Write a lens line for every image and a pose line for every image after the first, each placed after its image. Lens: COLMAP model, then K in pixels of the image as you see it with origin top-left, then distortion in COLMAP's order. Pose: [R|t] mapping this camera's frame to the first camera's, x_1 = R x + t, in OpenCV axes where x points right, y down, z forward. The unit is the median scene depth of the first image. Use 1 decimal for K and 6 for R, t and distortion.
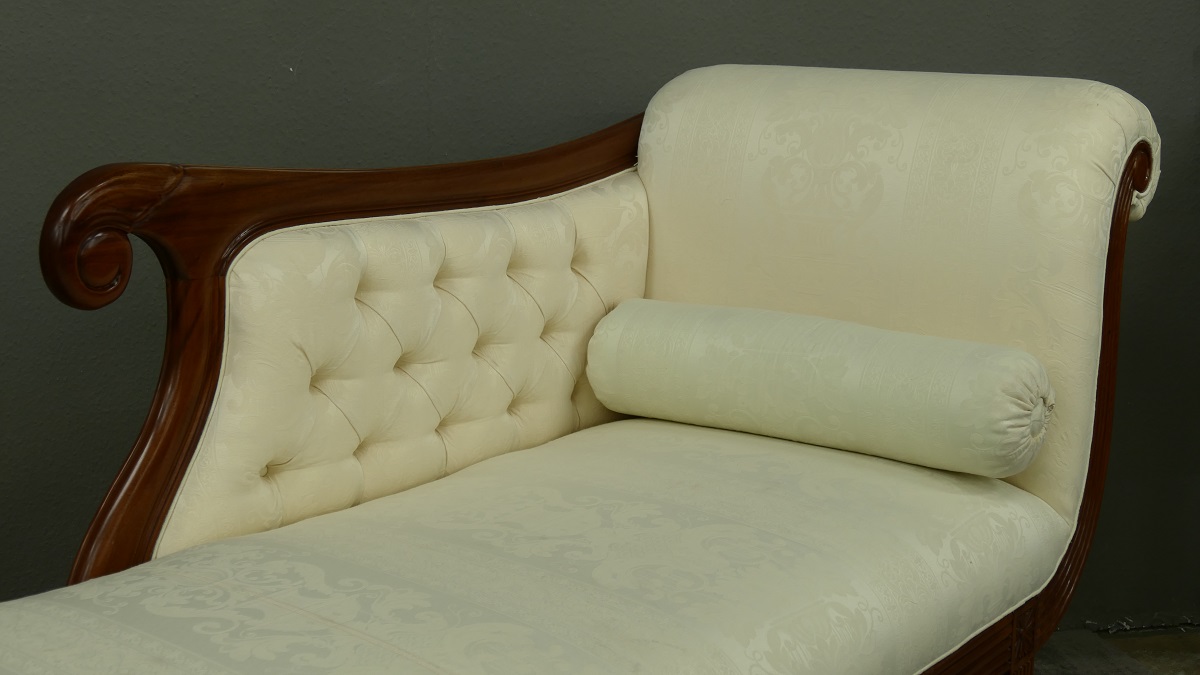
lens RADIAL K [[1645.6, 0, 611.7], [0, 1645.6, 336.6], [0, 0, 1]] dist [-0.033594, 0.000000]
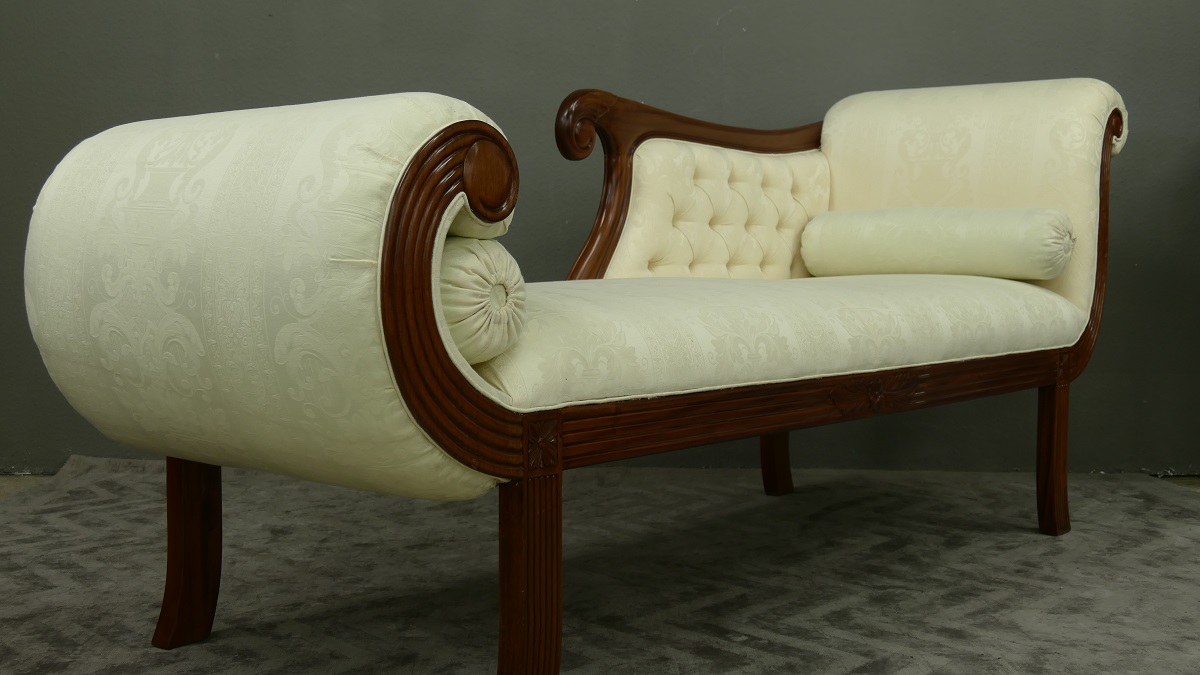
lens RADIAL K [[1386.9, 0, 598.0], [0, 1386.9, 336.3], [0, 0, 1]] dist [-0.017723, 0.000000]
pose [[0.999280, 0.001623, -0.037894, -0.192534], [-0.006936, 0.990056, -0.140506, 0.353134], [0.037289, 0.140668, 0.989354, -0.500508]]
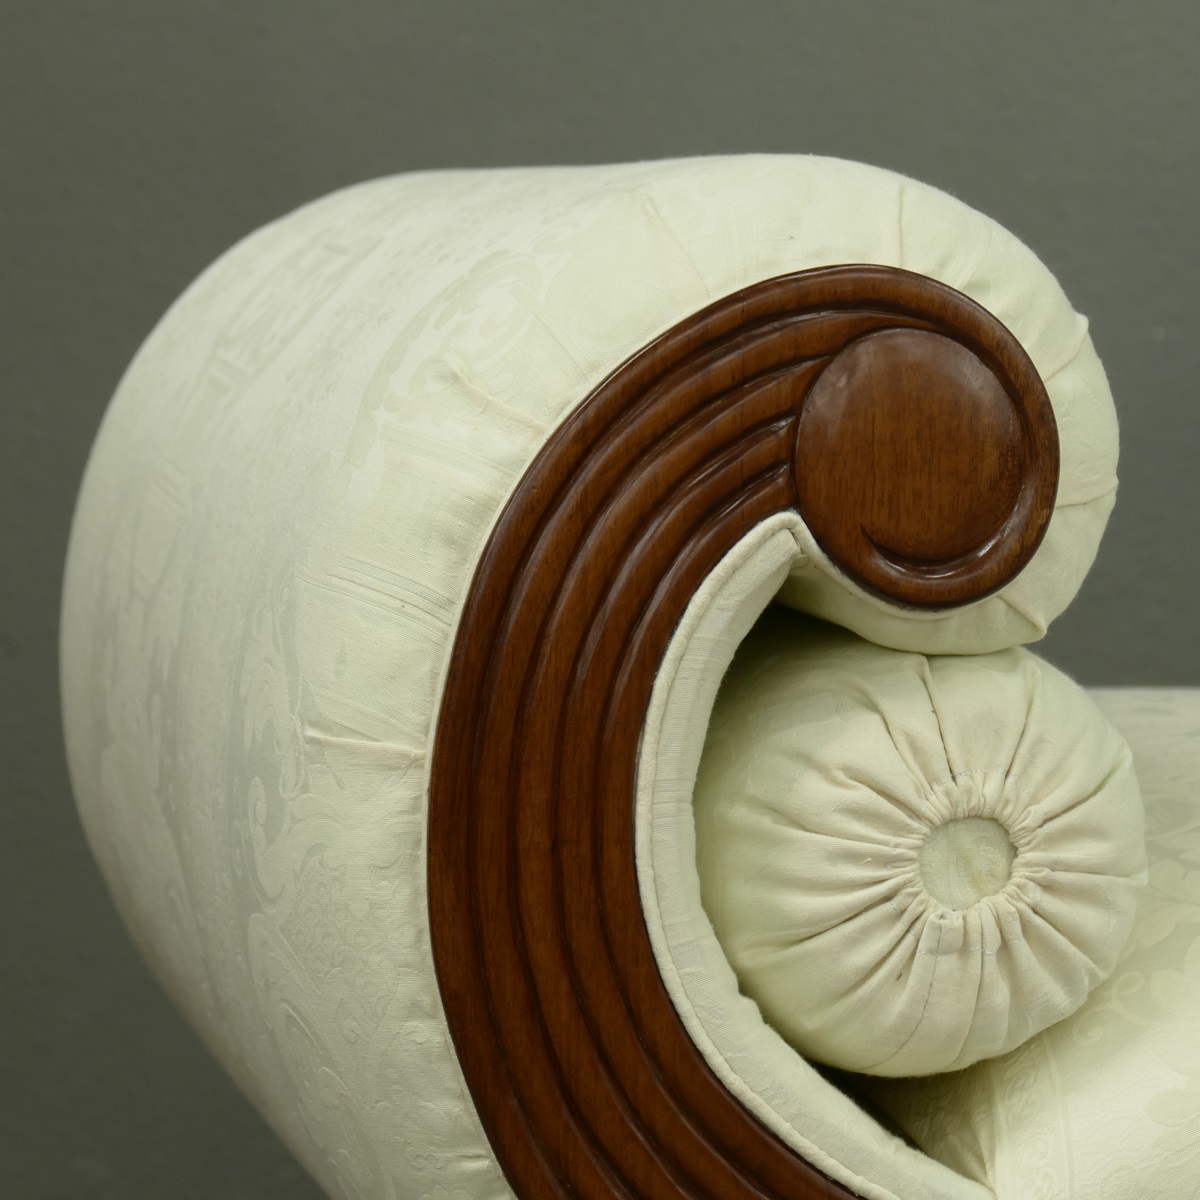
lens RADIAL K [[4486.9, 0, 602.5], [0, 4486.9, 599.3], [0, 0, 1]] dist [-0.103566, 0.000000]
pose [[0.776465, 0.055289, -0.627730, 0.141253], [-0.132663, 0.988161, -0.077061, 0.241195], [0.616037, 0.143112, 0.774608, -0.340053]]
